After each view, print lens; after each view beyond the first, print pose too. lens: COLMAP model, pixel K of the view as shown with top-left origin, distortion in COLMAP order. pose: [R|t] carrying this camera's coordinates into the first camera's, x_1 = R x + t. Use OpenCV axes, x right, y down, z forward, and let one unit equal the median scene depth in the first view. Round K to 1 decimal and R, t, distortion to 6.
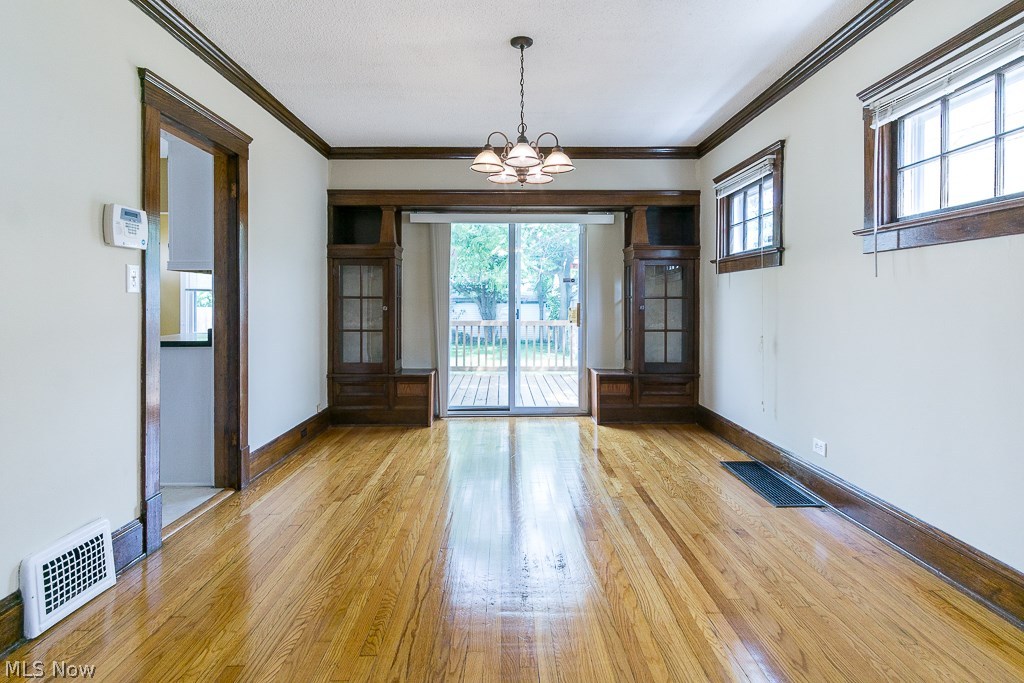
lens RADIAL K [[553.5, 0, 496.6], [0, 553.5, 306.7], [0, 0, 1]] dist [0.000749, 0.001020]
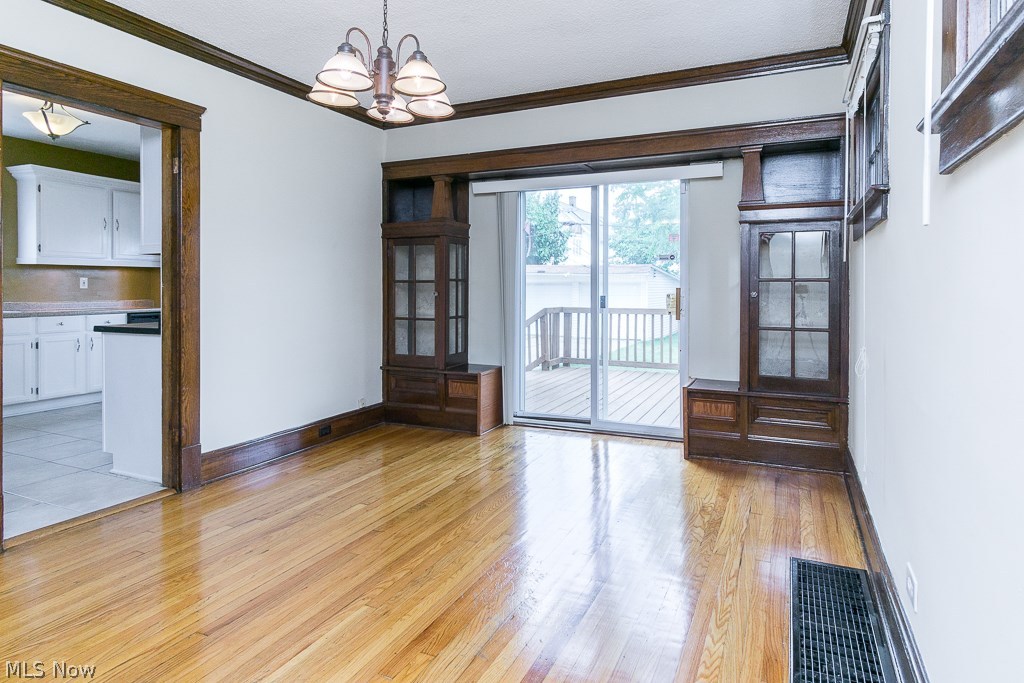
lens RADIAL K [[560.9, 0, 530.6], [0, 560.9, 292.6], [0, 0, 1]] dist [-0.005974, -0.000325]
pose [[0.914832, 0.003664, -0.403818, 0.289430], [-0.002536, 0.999991, 0.003326, -0.002353], [0.403827, -0.002018, 0.914833, 0.256456]]
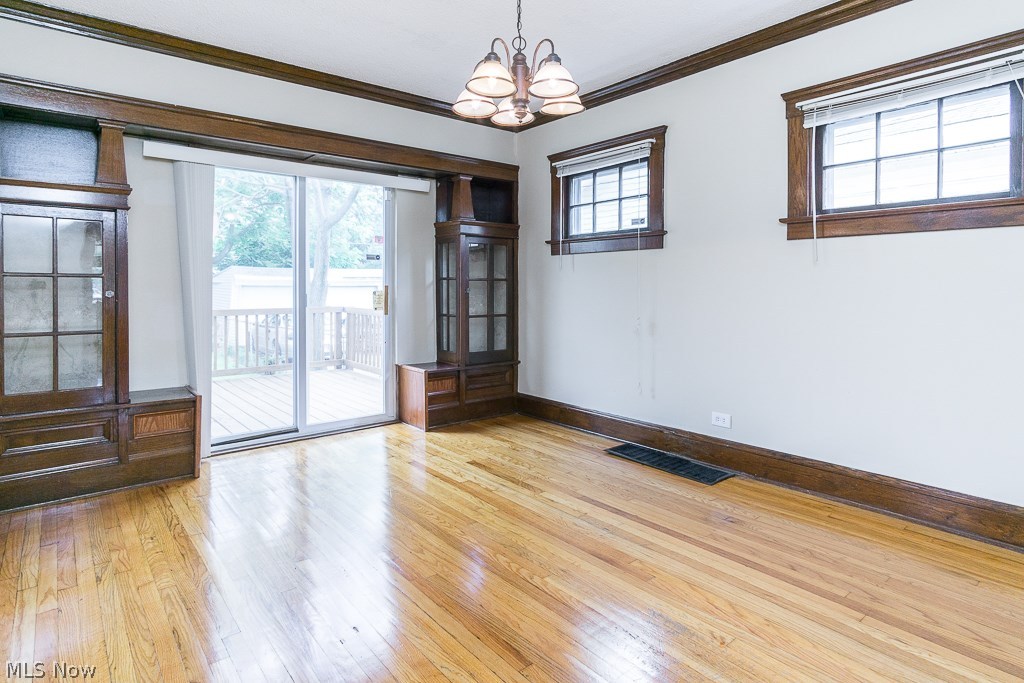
lens RADIAL K [[570.6, 0, 519.6], [0, 570.6, 300.4], [0, 0, 1]] dist [0.003426, 0.000754]
pose [[0.766715, -0.015933, 0.641790, -0.256192], [0.004830, 0.999807, 0.019050, 0.000123], [-0.641970, -0.011506, 0.766644, 0.251180]]
